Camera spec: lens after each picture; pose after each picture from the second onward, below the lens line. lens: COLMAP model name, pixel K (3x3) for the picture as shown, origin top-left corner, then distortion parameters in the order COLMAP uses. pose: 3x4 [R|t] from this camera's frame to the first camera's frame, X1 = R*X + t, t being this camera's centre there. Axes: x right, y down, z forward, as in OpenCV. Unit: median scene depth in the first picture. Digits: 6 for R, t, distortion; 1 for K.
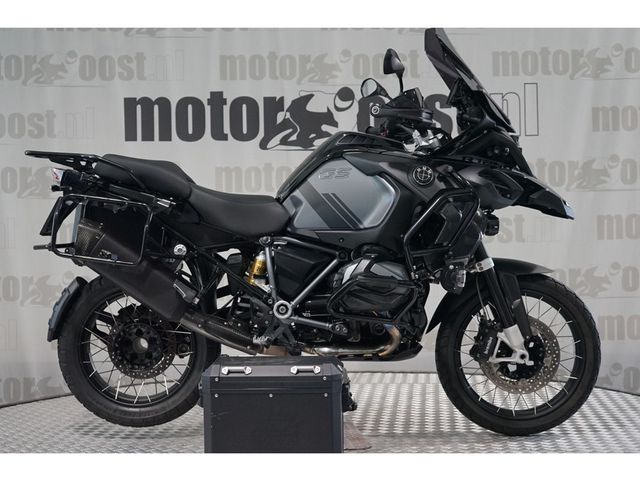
lens RADIAL K [[1079.7, 0, 320.0], [0, 1079.7, 240.0], [0, 0, 1]] dist [-0.026795, 0.064045]
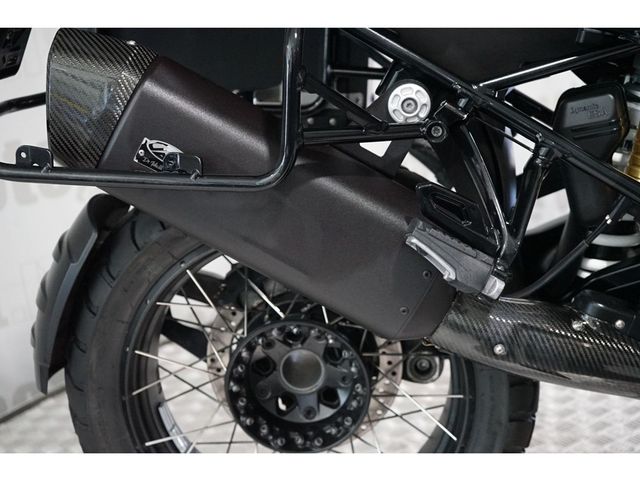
lens RADIAL K [[1079.7, 0, 320.0], [0, 1079.7, 240.0], [0, 0, 1]] dist [-0.026795, 0.064045]
pose [[0.991000, -0.081056, -0.106532, -0.124710], [0.105391, 0.963118, 0.247580, -0.029627], [0.082535, -0.256580, 0.962993, 0.703943]]
